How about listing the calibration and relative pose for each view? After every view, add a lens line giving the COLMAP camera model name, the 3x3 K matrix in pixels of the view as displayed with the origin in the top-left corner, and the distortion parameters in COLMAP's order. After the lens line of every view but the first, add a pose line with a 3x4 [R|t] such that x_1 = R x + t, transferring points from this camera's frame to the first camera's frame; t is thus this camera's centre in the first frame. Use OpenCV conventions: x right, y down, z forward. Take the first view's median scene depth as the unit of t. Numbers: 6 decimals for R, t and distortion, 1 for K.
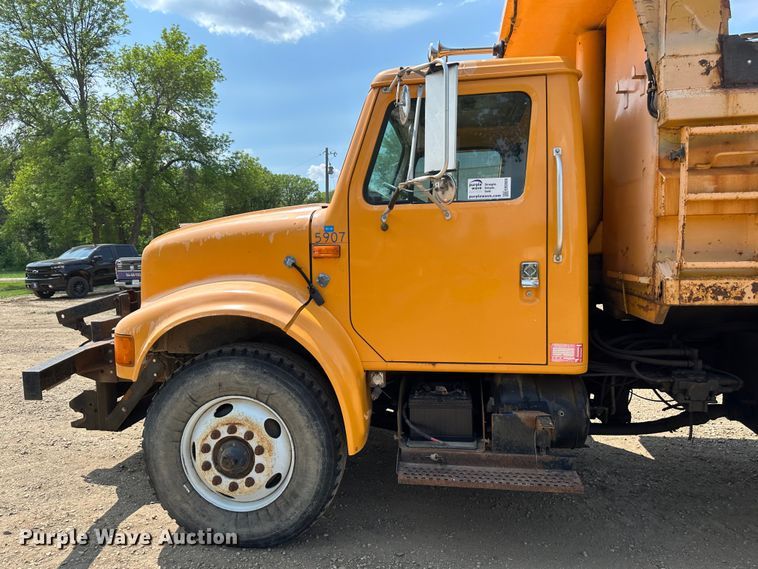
lens RADIAL K [[534.1, 0, 379.9], [0, 534.1, 291.2], [0, 0, 1]] dist [0.114719, -0.176734]
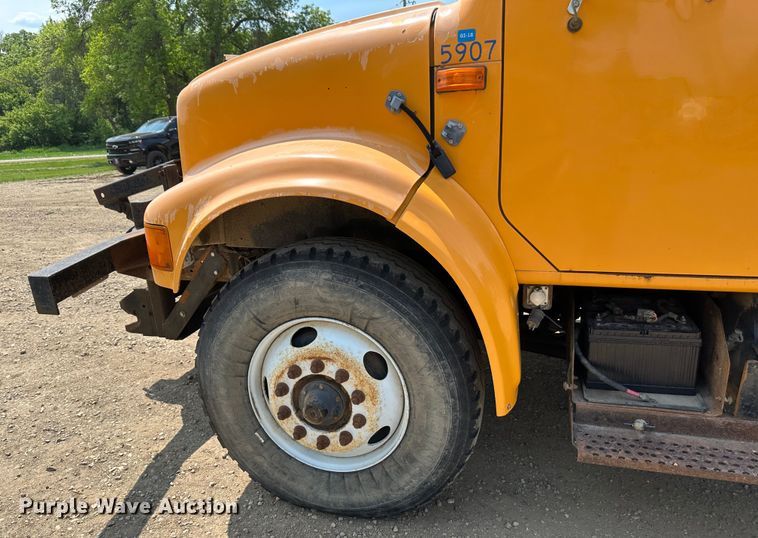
lens RADIAL K [[502.8, 0, 391.1], [0, 502.8, 279.8], [0, 0, 1]] dist [0.186438, -0.298581]
pose [[0.993265, 0.008479, -0.115552, -0.106335], [0.017110, 0.975648, 0.218672, 0.012122], [0.114592, -0.219177, 0.968932, 0.409049]]
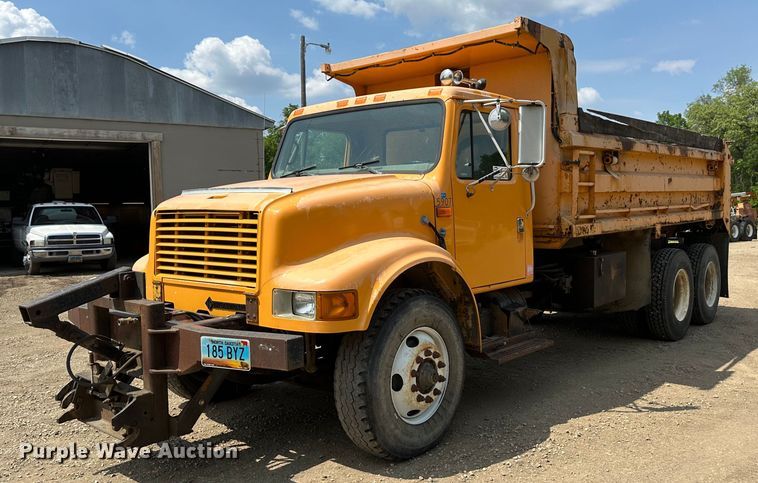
lens RADIAL K [[635.5, 0, 380.2], [0, 635.5, 253.4], [0, 0, 1]] dist [0.104999, -0.000996]
pose [[0.533163, -0.052915, 0.844356, -1.527860], [0.083033, 0.996496, 0.010019, 0.001232], [-0.841928, 0.064767, 0.535689, 0.278919]]
